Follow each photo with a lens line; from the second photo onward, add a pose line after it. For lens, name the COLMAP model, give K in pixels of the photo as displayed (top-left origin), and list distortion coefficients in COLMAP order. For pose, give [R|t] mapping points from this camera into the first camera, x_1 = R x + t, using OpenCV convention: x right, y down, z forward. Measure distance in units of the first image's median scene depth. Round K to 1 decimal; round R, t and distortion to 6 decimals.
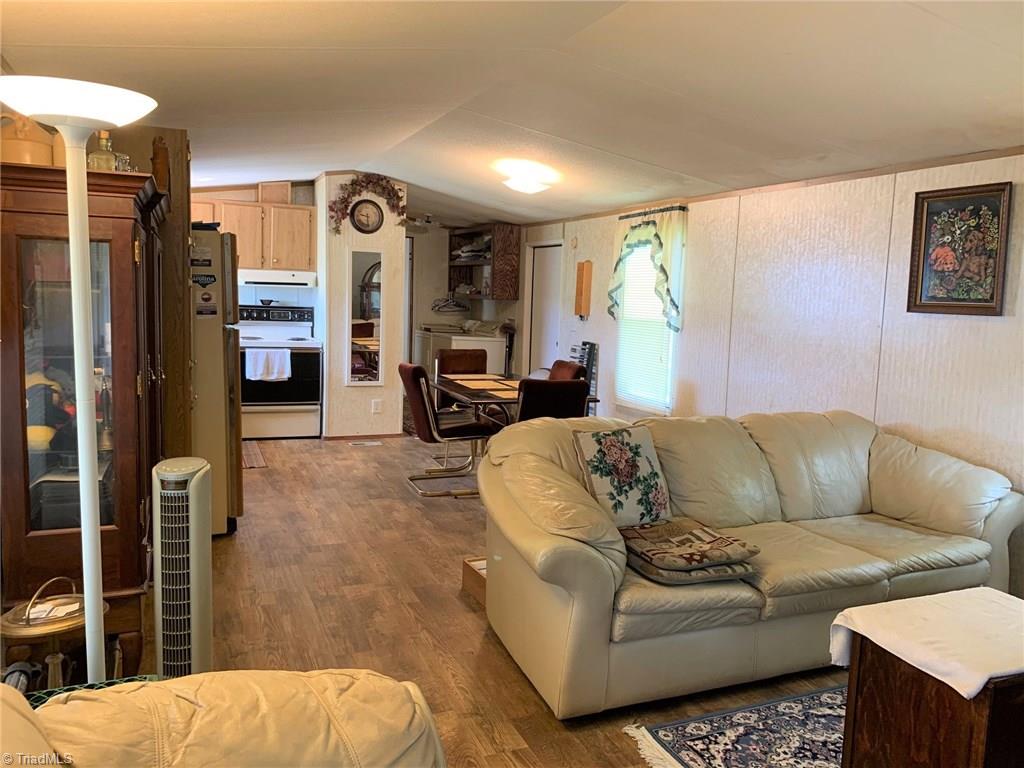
lens RADIAL K [[802.8, 0, 512.0], [0, 802.8, 384.0], [0, 0, 1]] dist [0.000003, -0.000037]
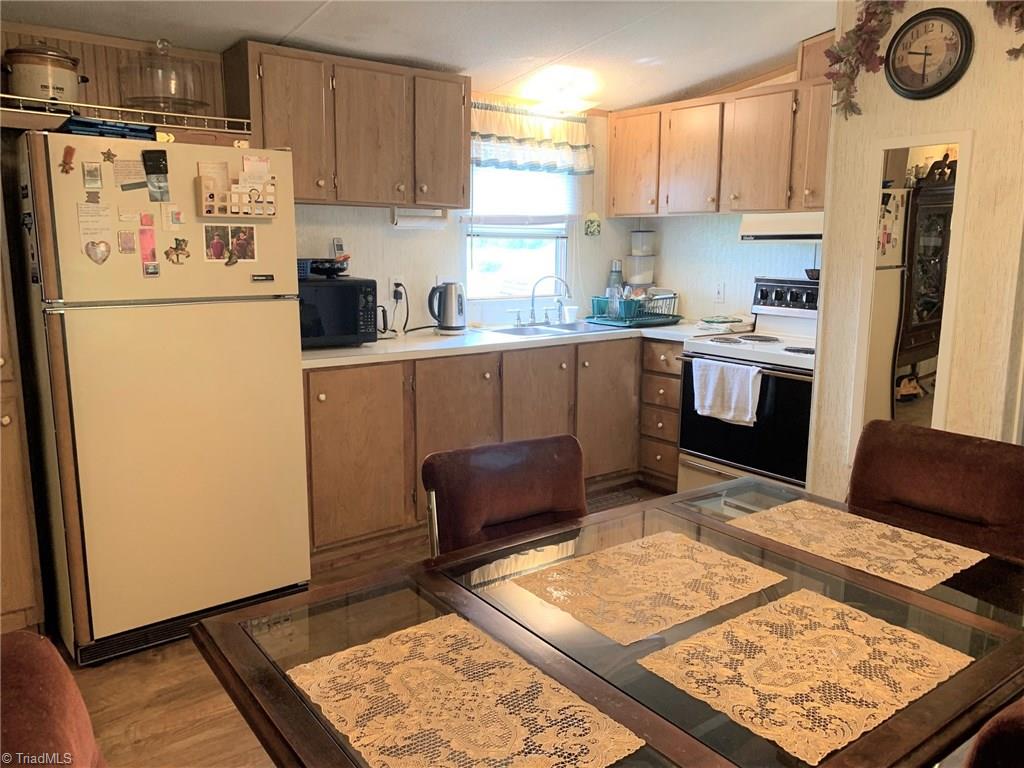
lens RADIAL K [[770.3, 0, 512.0], [0, 770.3, 384.0], [0, 0, 1]] dist [0.000313, 0.000079]
pose [[0.256115, 0.143542, -0.955929, 0.149462], [-0.109880, 0.986827, 0.118742, -0.073551], [0.960381, 0.074626, 0.268514, 0.723489]]
